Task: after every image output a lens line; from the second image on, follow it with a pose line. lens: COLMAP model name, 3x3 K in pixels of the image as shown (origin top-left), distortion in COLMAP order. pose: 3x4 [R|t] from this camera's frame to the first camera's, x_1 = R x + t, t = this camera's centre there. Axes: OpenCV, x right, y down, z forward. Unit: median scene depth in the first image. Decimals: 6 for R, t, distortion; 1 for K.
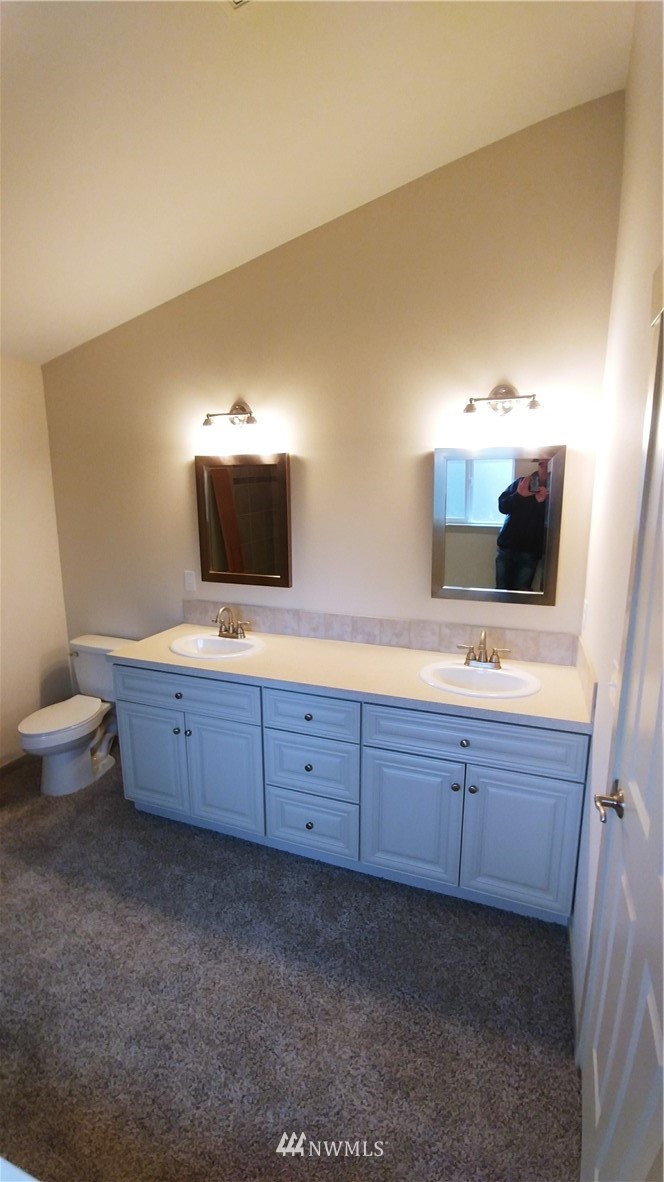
lens RADIAL K [[524.0, 0, 314.0], [0, 524.0, 596.0], [0, 0, 1]] dist [-0.013544, -0.010576]
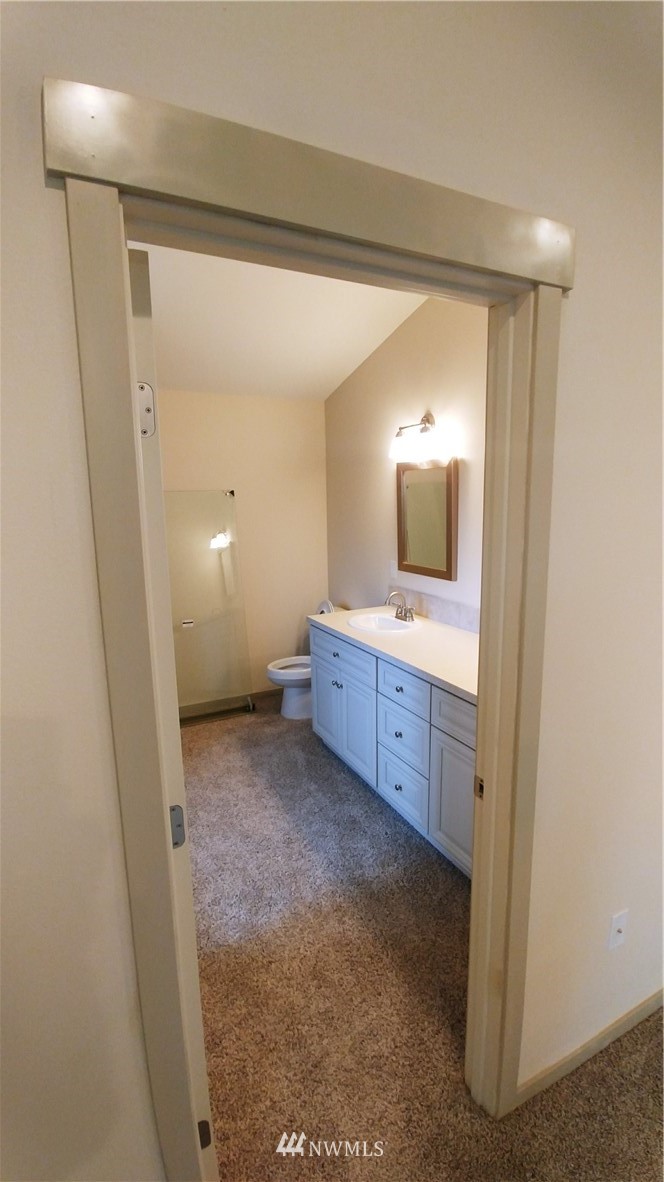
lens RADIAL K [[524.0, 0, 314.0], [0, 524.0, 596.0], [0, 0, 1]] dist [-0.013544, -0.010576]
pose [[0.726629, 0.107979, -0.678492, 0.538866], [-0.114095, 0.992824, 0.035813, 0.009875], [0.677490, 0.051390, 0.733734, 0.026293]]
